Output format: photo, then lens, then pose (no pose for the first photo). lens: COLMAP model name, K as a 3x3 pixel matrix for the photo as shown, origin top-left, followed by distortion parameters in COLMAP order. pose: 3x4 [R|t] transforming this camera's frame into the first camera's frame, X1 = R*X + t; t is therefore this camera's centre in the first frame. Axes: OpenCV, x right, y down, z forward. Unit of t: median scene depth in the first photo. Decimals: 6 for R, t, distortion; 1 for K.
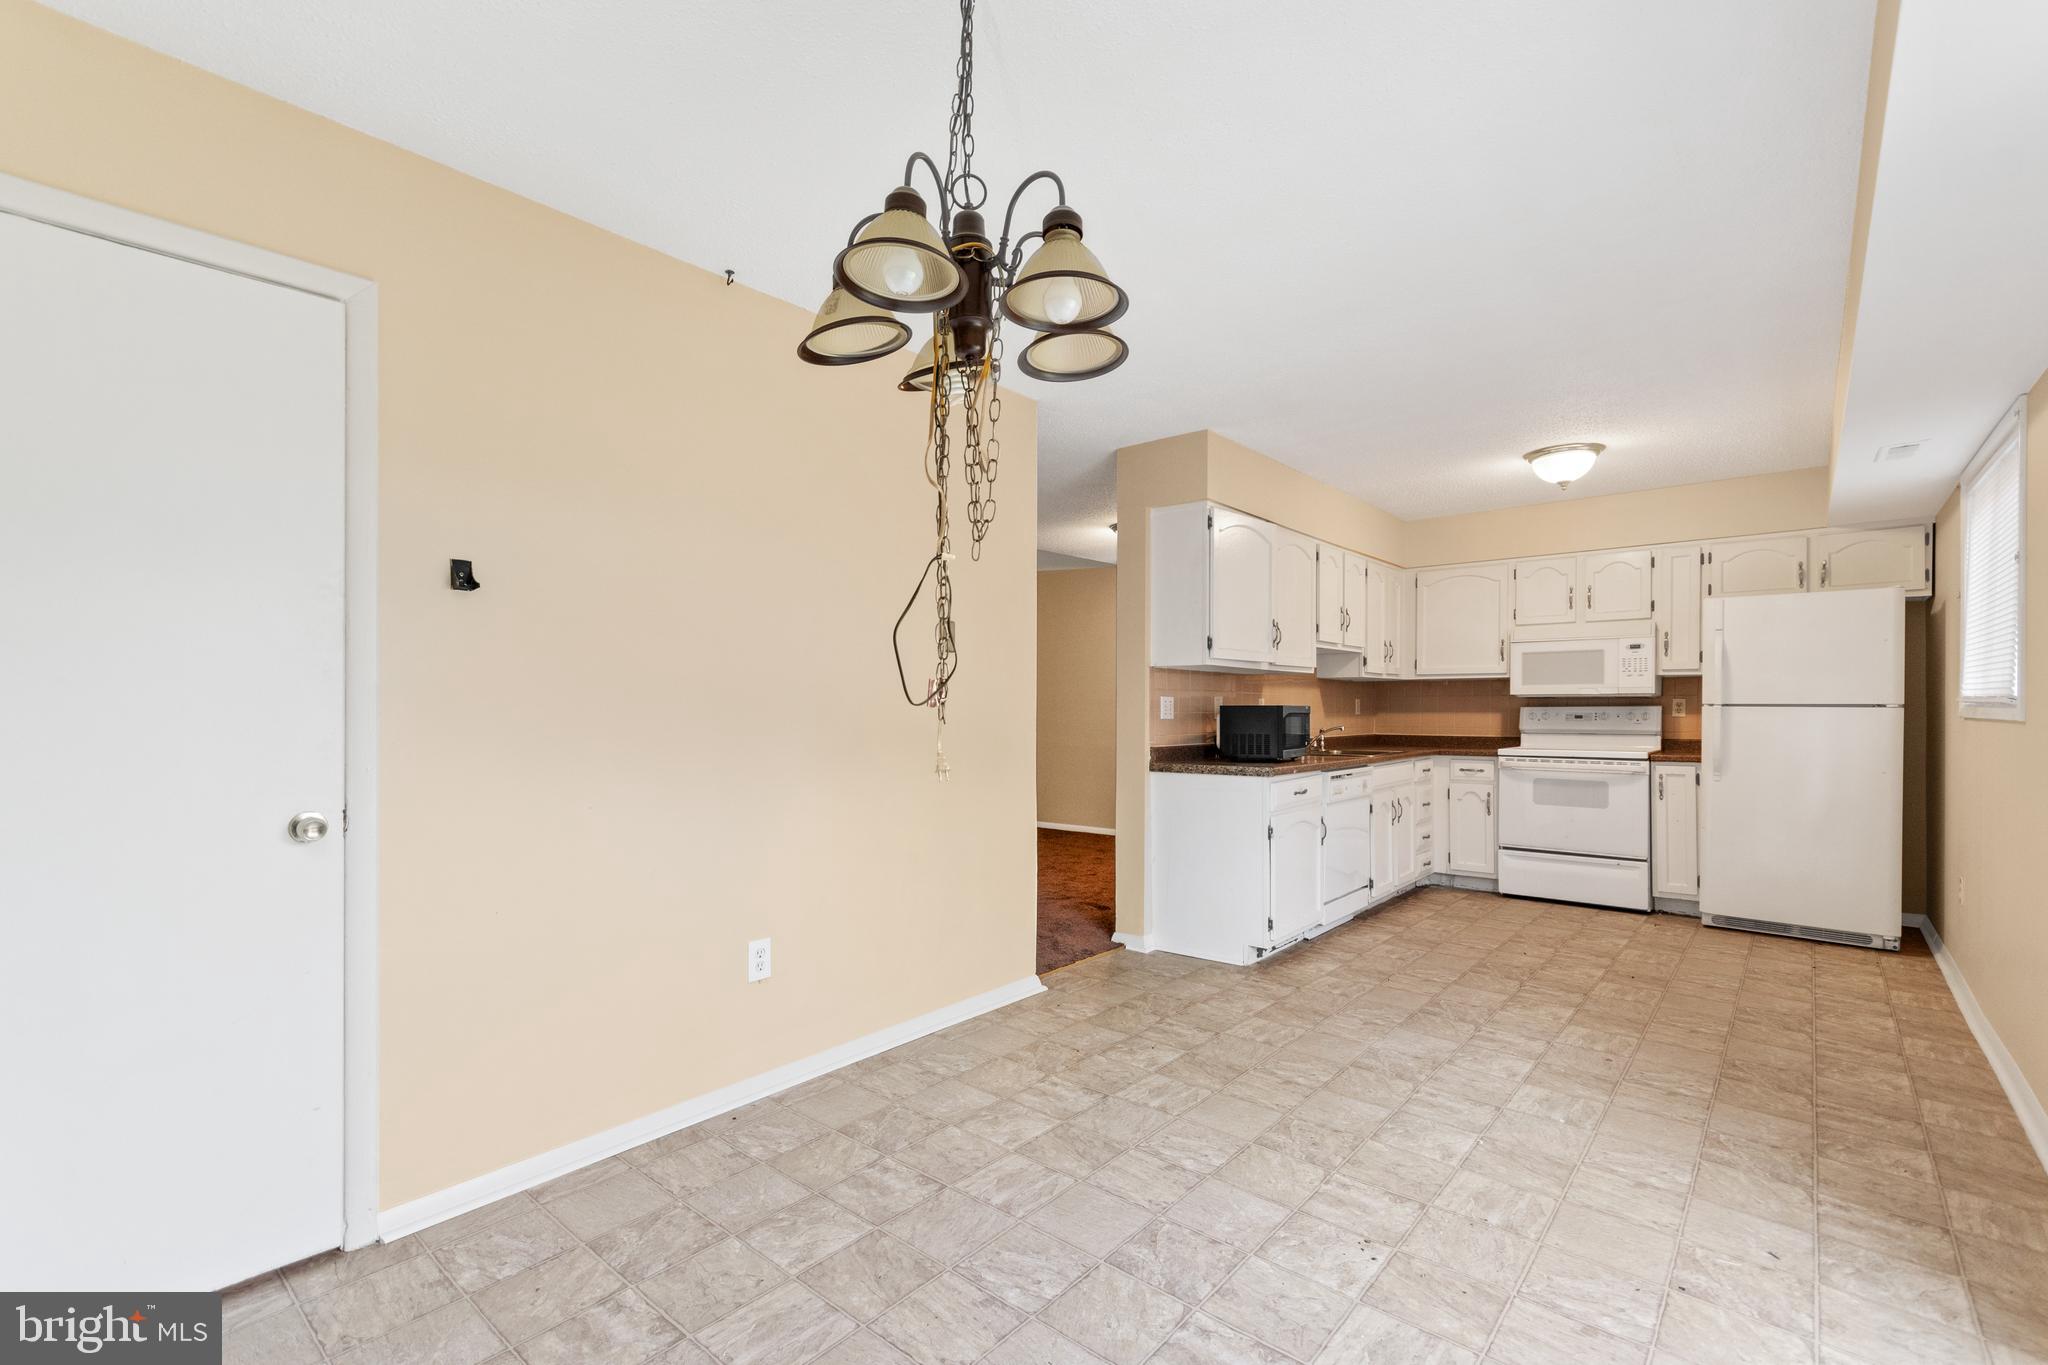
lens RADIAL K [[912.4, 0, 1016.1], [0, 912.4, 707.3], [0, 0, 1]] dist [0.004370, -0.012129]
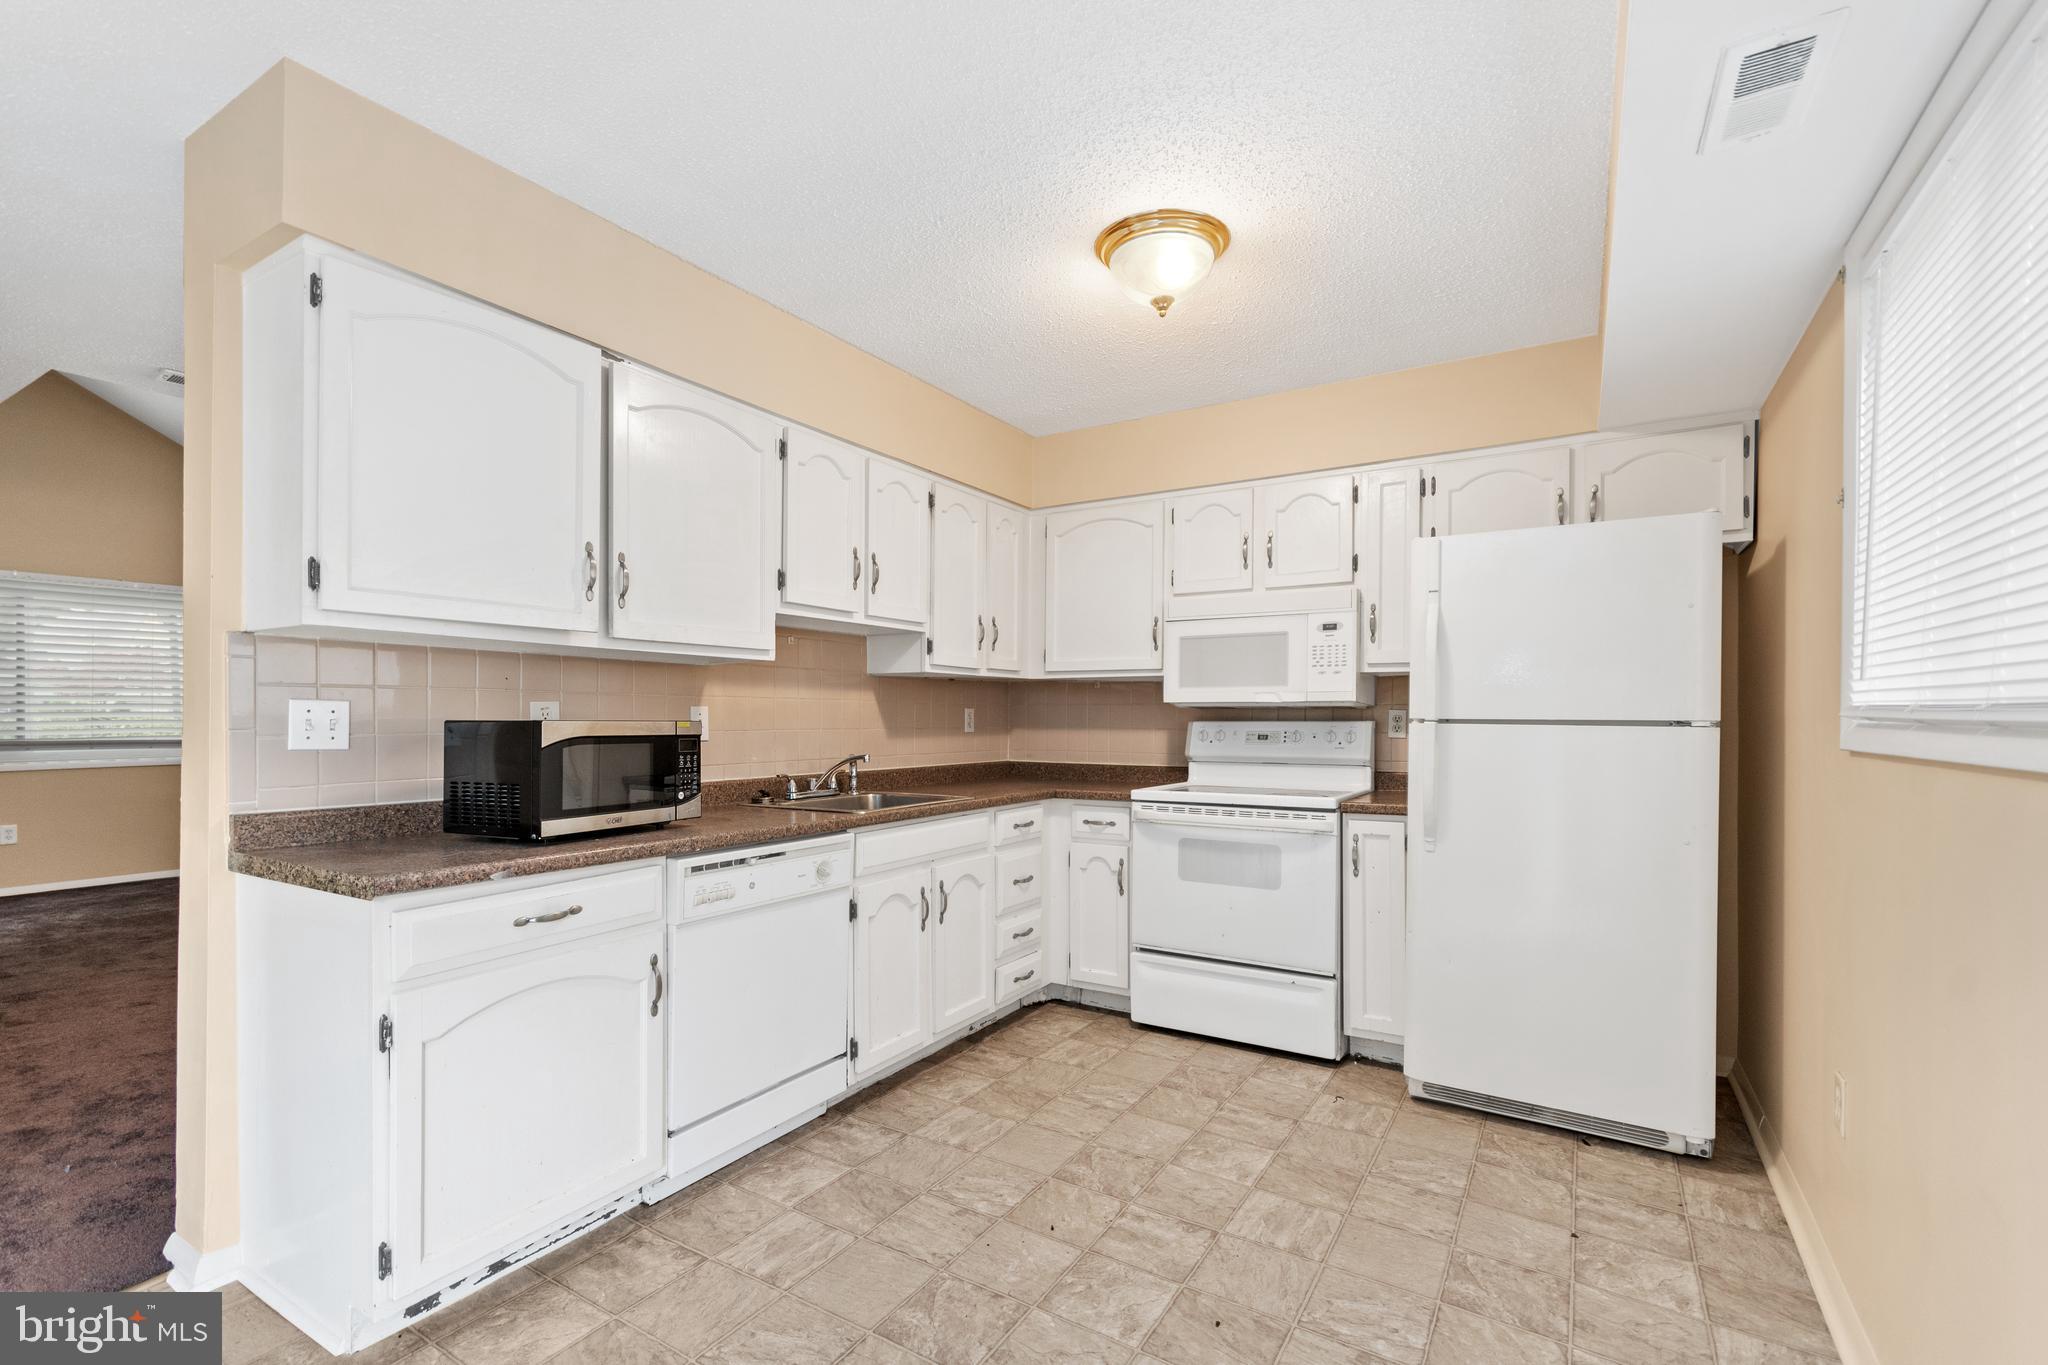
lens RADIAL K [[900.8, 0, 1026.2], [0, 900.8, 725.5], [0, 0, 1]] dist [-0.030919, 0.000290]
pose [[0.985730, 0.000707, 0.168334, 0.354677], [-0.001829, 0.999977, 0.006512, -0.002025], [-0.168326, -0.006727, 0.985709, 0.408752]]
